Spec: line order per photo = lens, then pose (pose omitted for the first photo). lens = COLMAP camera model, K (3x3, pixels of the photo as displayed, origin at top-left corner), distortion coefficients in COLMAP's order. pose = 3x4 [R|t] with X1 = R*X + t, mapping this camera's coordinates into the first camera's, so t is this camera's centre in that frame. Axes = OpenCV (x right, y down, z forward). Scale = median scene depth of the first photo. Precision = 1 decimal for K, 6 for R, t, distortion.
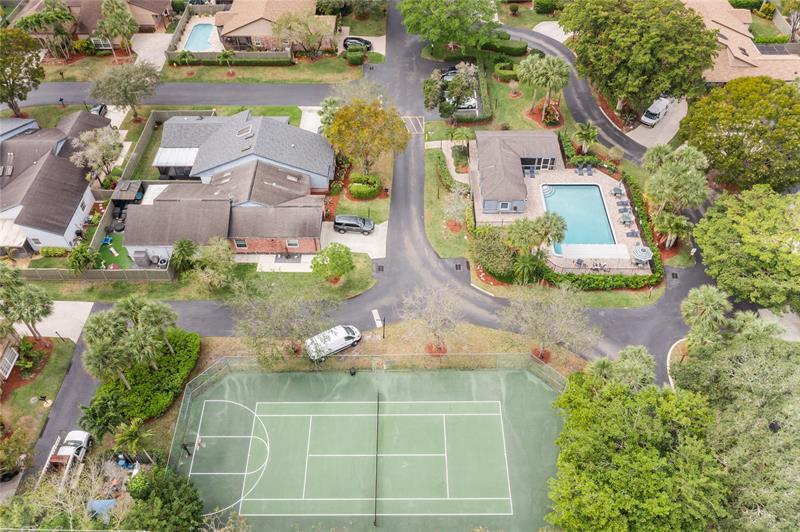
lens RADIAL K [[649.3, 0, 401.2], [0, 649.3, 266.8], [0, 0, 1]] dist [-0.022764, 0.014845]
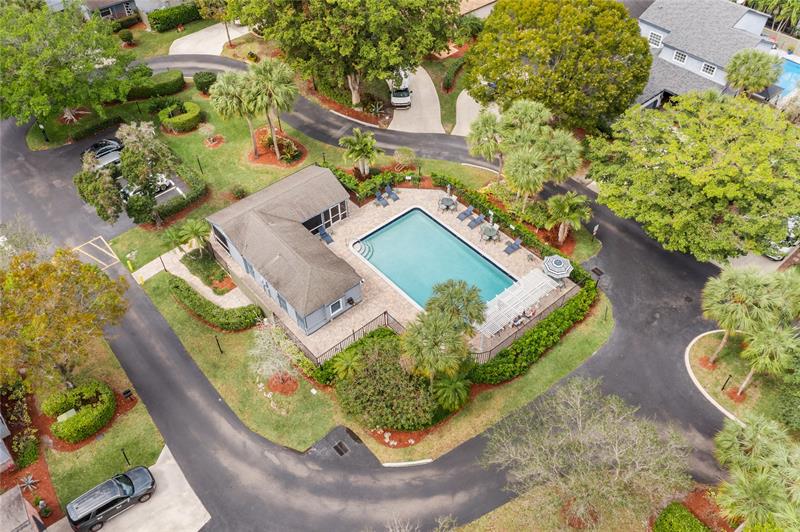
lens RADIAL K [[649.3, 0, 399.7], [0, 649.3, 264.2], [0, 0, 1]] dist [-0.022764, 0.014845]
pose [[0.752431, -0.473034, 0.458351, -0.045134], [0.496741, 0.864500, 0.076740, -0.132930], [-0.432545, 0.169940, 0.885452, 0.412812]]
